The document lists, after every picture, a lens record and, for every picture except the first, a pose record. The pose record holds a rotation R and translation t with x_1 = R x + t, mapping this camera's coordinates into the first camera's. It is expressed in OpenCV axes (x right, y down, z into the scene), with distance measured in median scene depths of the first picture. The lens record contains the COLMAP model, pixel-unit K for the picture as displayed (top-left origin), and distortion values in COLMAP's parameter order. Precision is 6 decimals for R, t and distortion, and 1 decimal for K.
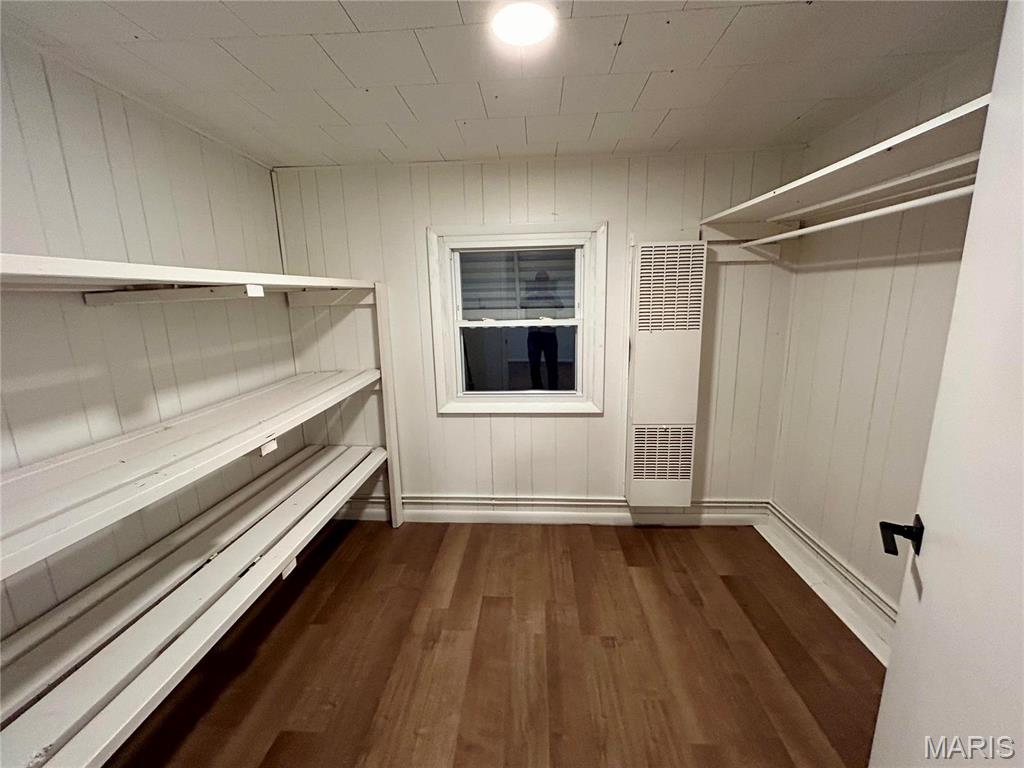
lens RADIAL K [[411.2, 0, 513.2], [0, 411.2, 380.7], [0, 0, 1]] dist [-0.002537, -0.000126]
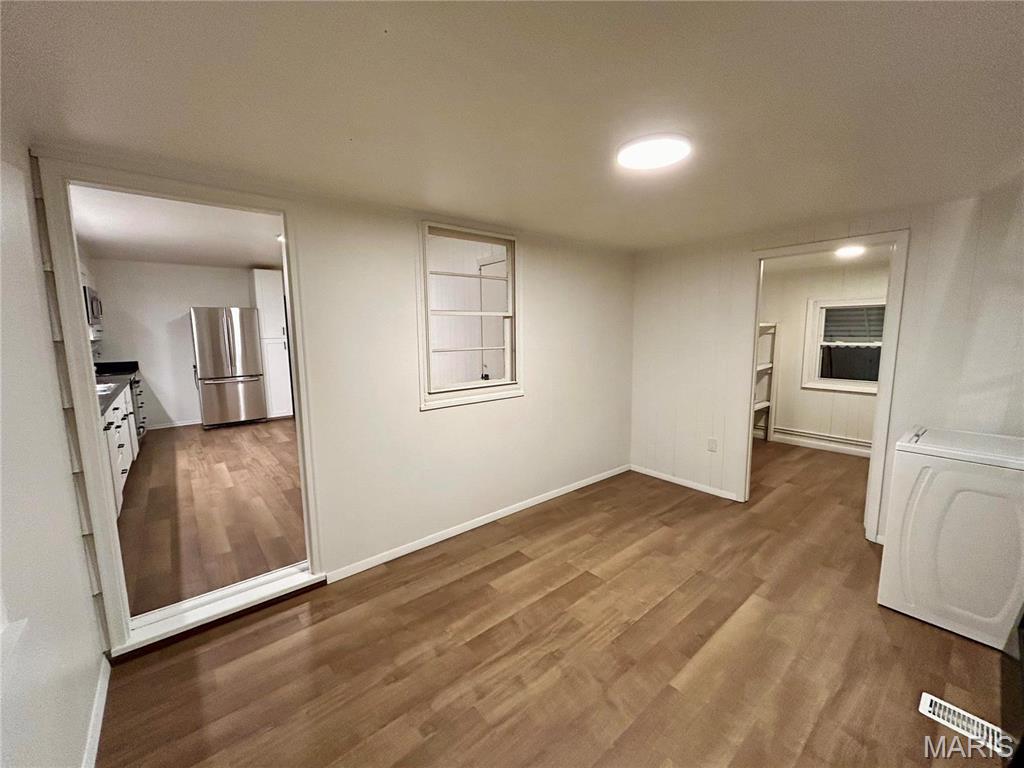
lens RADIAL K [[411.2, 0, 516.9], [0, 411.2, 383.6], [0, 0, 1]] dist [-0.002537, -0.000126]
pose [[0.687052, 0.103642, -0.719179, 0.304606], [-0.145365, 0.989371, 0.003708, 0.258109], [0.711919, 0.101996, 0.694815, -1.394556]]
